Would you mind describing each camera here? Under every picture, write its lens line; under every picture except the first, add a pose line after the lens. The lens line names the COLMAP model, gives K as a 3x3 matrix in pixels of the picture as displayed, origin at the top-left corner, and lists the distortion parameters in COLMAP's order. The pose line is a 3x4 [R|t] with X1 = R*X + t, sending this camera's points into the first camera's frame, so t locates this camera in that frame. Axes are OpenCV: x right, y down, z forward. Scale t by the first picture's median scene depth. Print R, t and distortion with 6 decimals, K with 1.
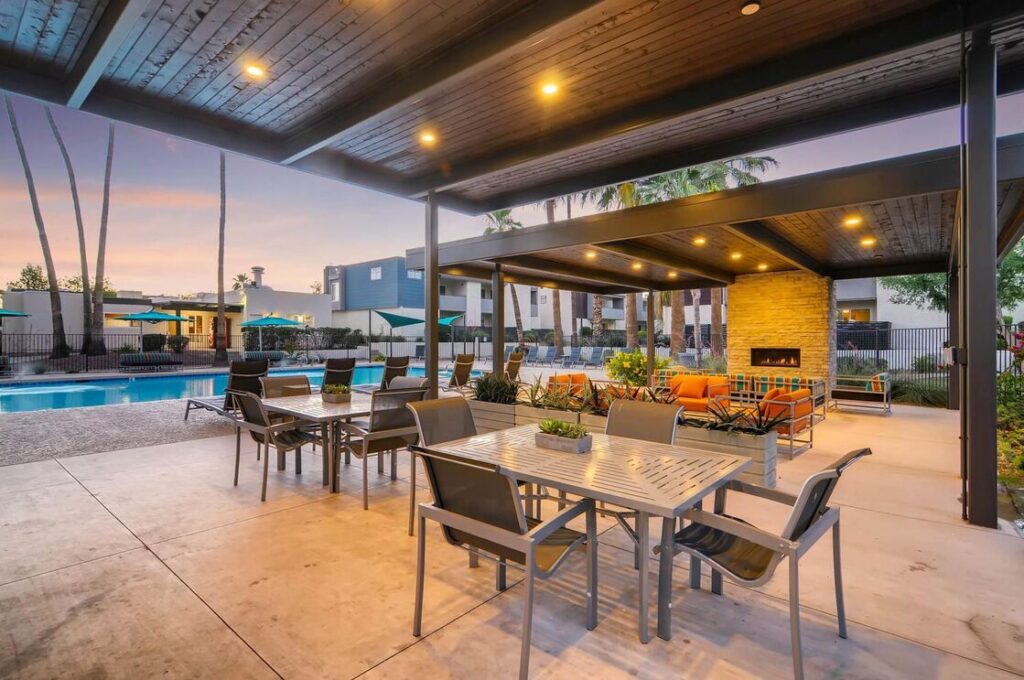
lens RADIAL K [[498.0, 0, 512.8], [0, 498.0, 337.2], [0, 0, 1]] dist [-0.000756, -0.000108]
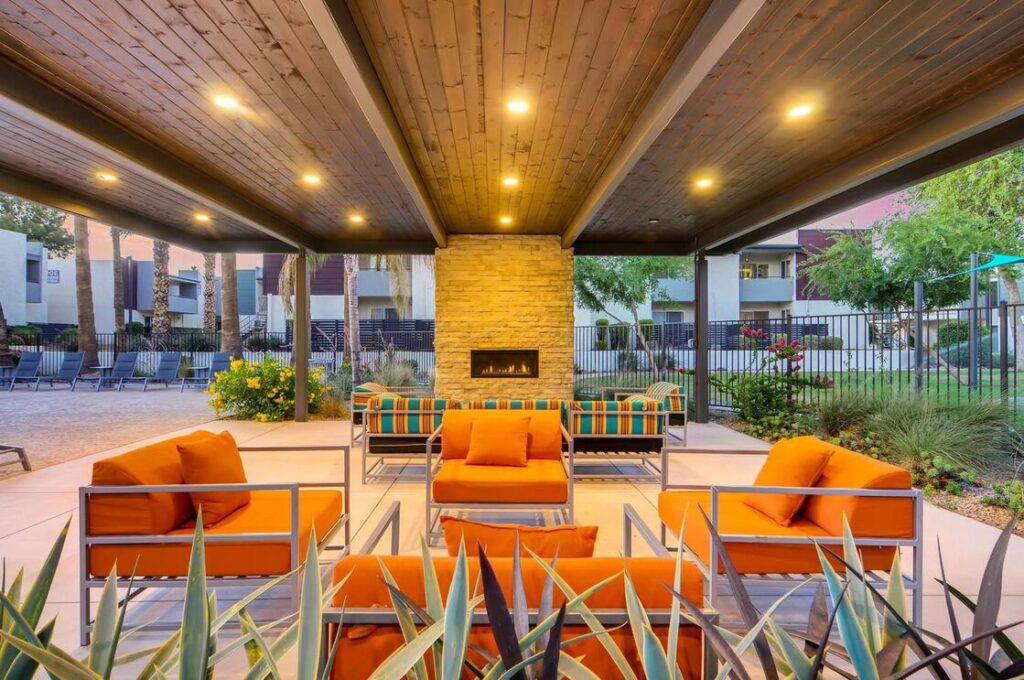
lens RADIAL K [[577.8, 0, 514.2], [0, 577.8, 339.9], [0, 0, 1]] dist [-0.000543, 0.000598]
pose [[0.740564, 0.004426, 0.671971, 0.018470], [-0.004150, 0.999989, -0.002012, 0.009598], [-0.671973, -0.001298, 0.740575, 0.398232]]
